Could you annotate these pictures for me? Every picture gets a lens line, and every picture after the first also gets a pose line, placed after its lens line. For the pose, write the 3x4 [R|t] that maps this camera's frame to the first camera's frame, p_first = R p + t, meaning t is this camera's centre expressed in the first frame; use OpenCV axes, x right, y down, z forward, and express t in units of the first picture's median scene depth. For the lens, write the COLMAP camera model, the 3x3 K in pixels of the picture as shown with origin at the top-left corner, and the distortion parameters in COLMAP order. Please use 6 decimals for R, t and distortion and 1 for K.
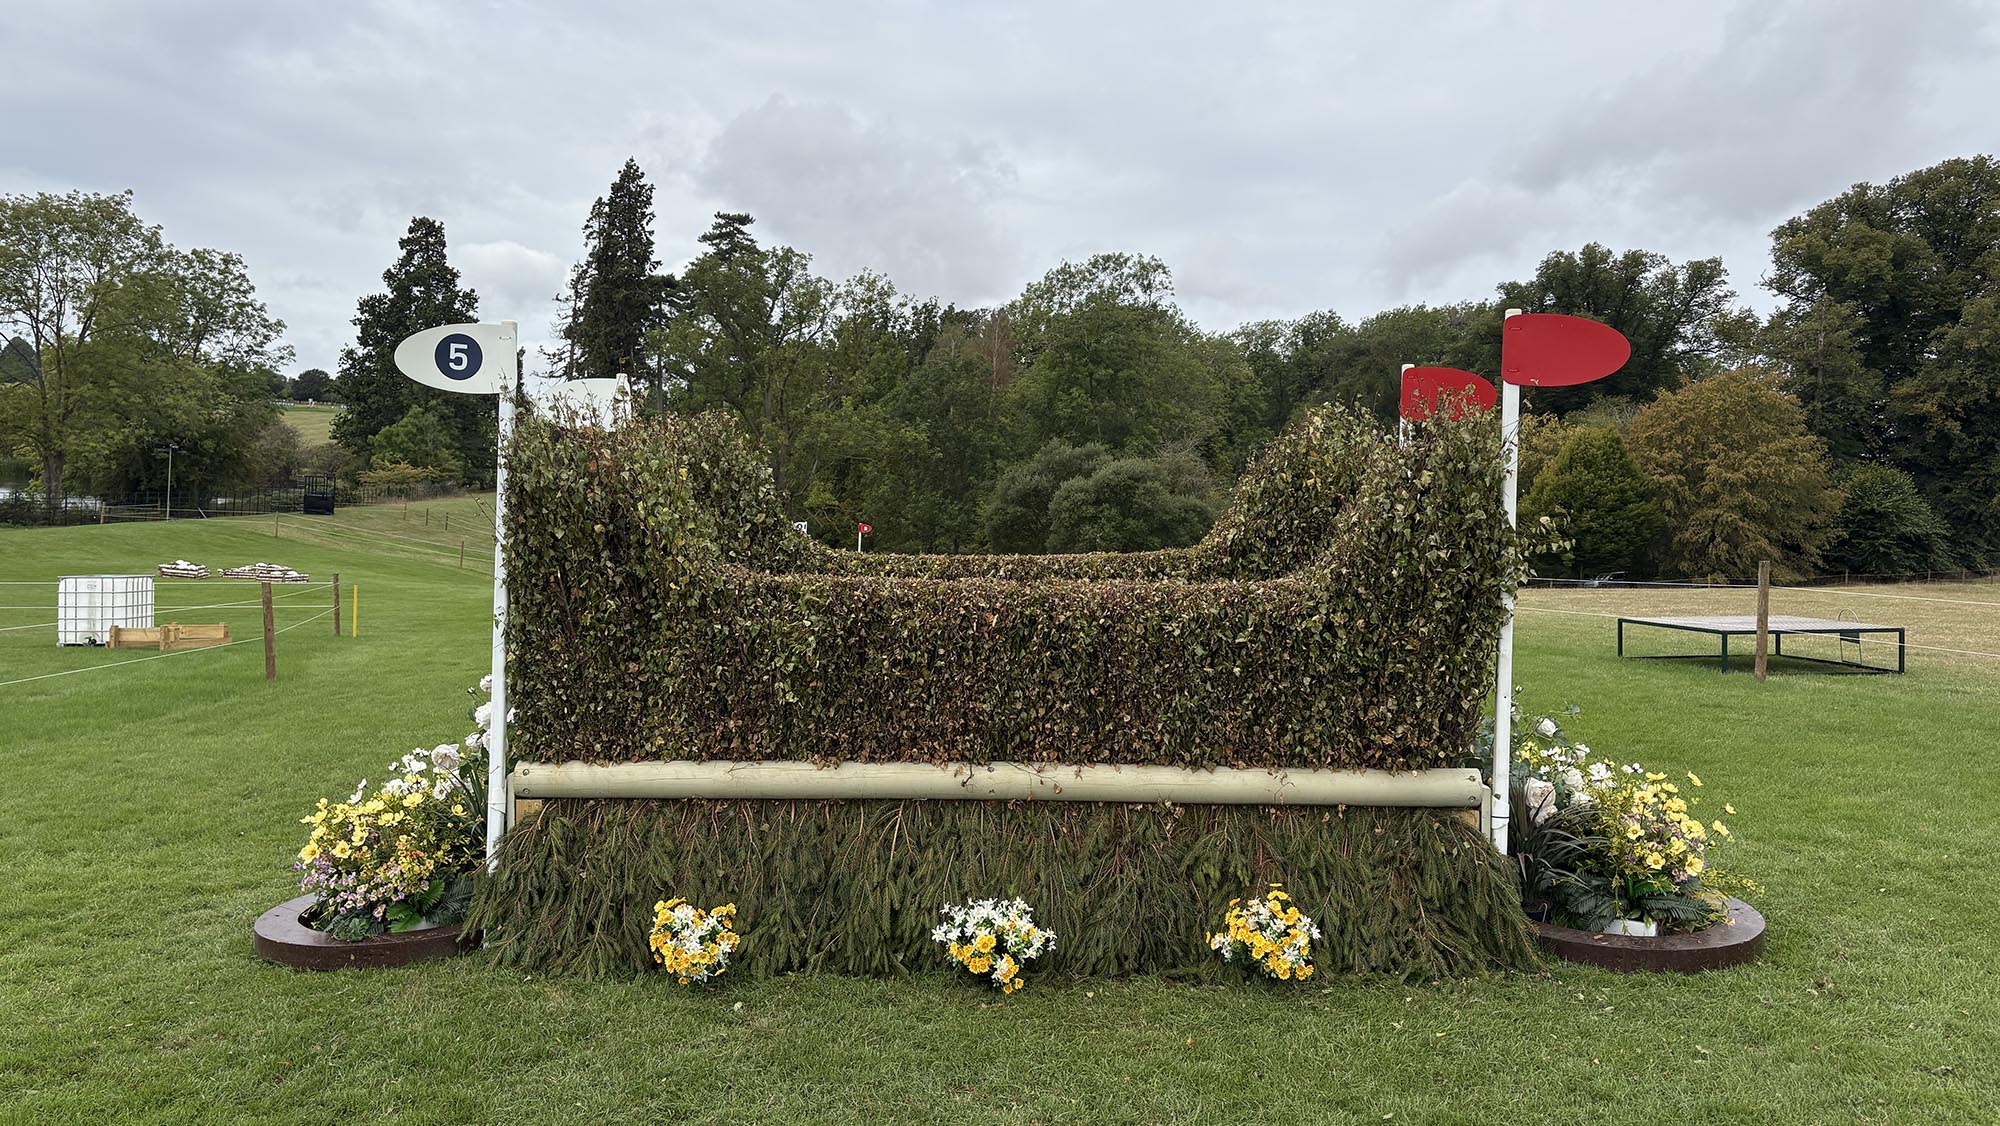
lens RADIAL K [[1639.7, 0, 1000.0], [0, 1639.7, 563.0], [0, 0, 1]] dist [-0.000308, -0.000138]
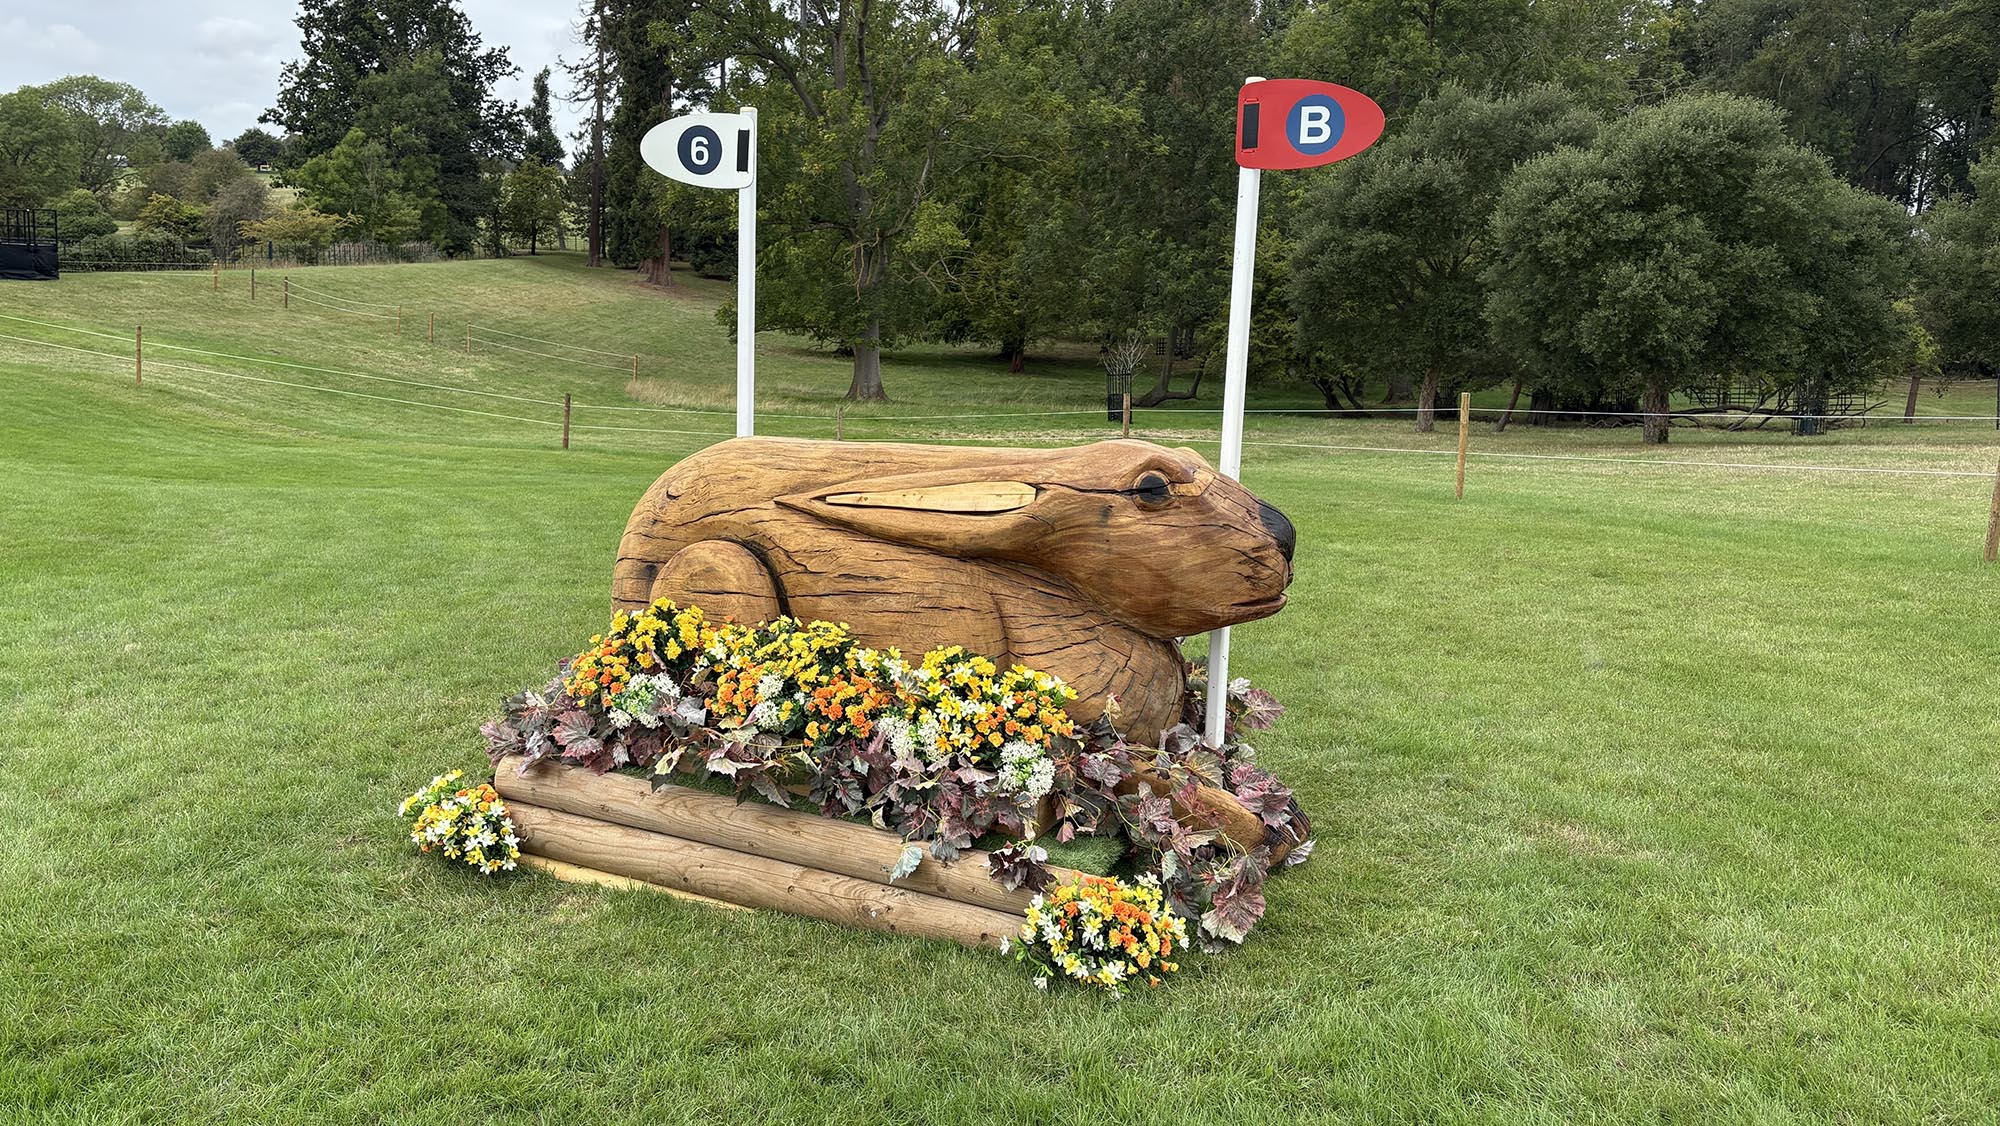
lens RADIAL K [[1608.7, 0, 1000.0], [0, 1608.7, 563.0], [0, 0, 1]] dist [0.048495, 0.000756]
pose [[0.996966, 0.001403, -0.077828, -0.049270], [0.008846, 0.991319, 0.131184, -0.003782], [0.077337, -0.131474, 0.988298, 0.481956]]
